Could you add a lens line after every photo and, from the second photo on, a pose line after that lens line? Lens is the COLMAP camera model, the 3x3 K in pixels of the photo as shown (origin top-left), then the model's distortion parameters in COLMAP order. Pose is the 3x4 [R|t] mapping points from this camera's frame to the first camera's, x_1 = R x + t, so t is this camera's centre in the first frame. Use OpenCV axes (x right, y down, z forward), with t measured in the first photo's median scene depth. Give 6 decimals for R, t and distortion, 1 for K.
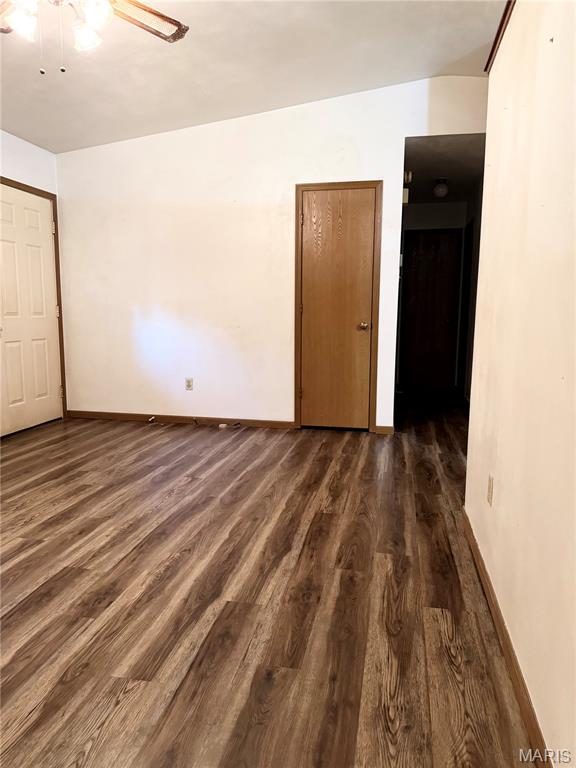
lens RADIAL K [[536.5, 0, 290.6], [0, 536.5, 382.7], [0, 0, 1]] dist [0.119428, -0.178455]
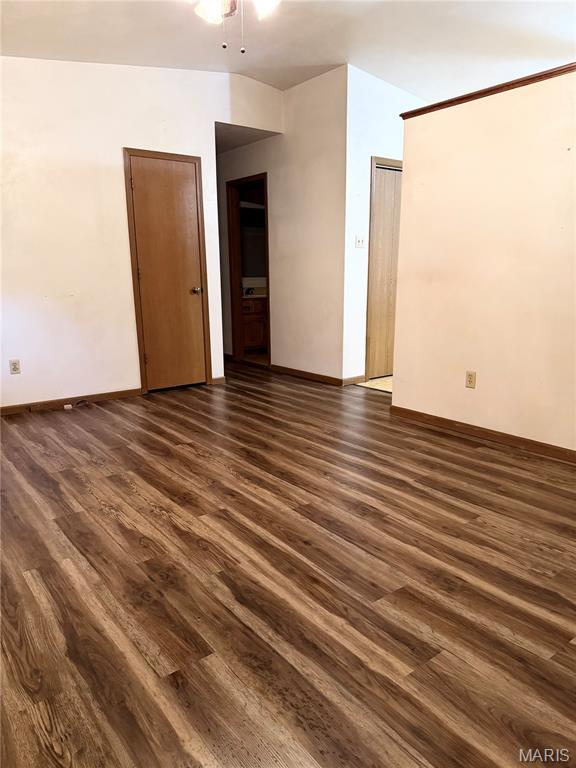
lens RADIAL K [[536.5, 0, 290.6], [0, 536.5, 382.7], [0, 0, 1]] dist [0.119428, -0.178455]
pose [[0.656471, -0.165539, 0.735964, -1.070541], [0.110044, 0.986203, 0.123666, -0.061738], [-0.746281, -0.000195, 0.665631, 0.213384]]
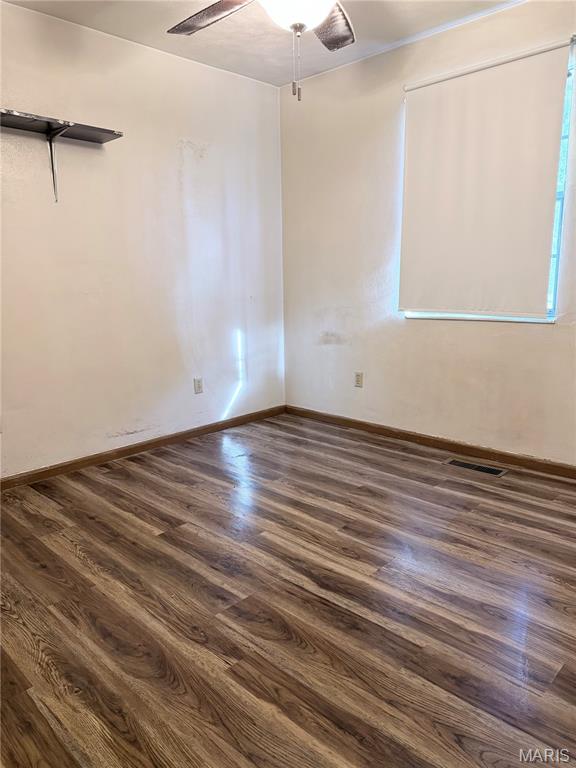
lens RADIAL K [[536.5, 0, 290.6], [0, 536.5, 382.7], [0, 0, 1]] dist [0.119428, -0.178455]
pose [[-0.534784, 0.156614, -0.830348, 0.620333], [-0.104767, 0.962802, 0.249072, -0.176274], [0.838469, 0.220192, -0.498483, 1.234263]]
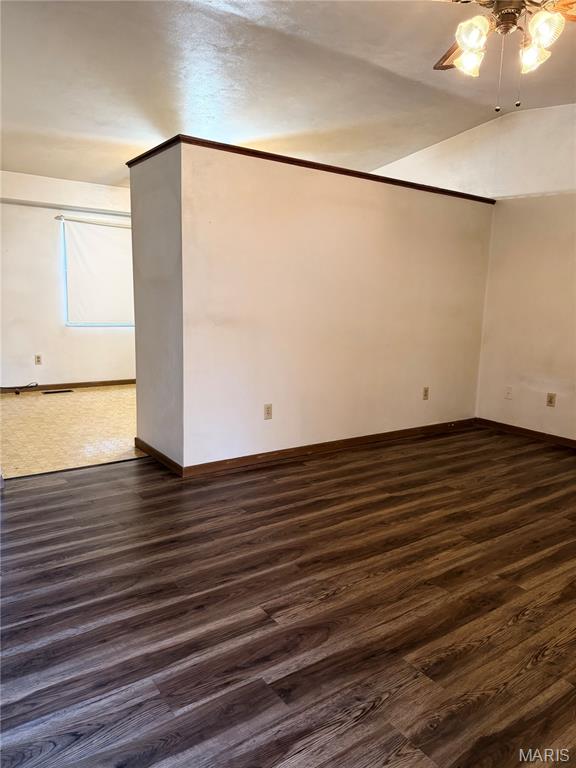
lens RADIAL K [[536.5, 0, 290.6], [0, 536.5, 382.7], [0, 0, 1]] dist [0.119428, -0.178455]
pose [[-0.732172, -0.136185, 0.667367, -0.774254], [0.053592, 0.965252, 0.255768, -0.313882], [-0.679008, 0.223031, -0.699432, 1.834116]]
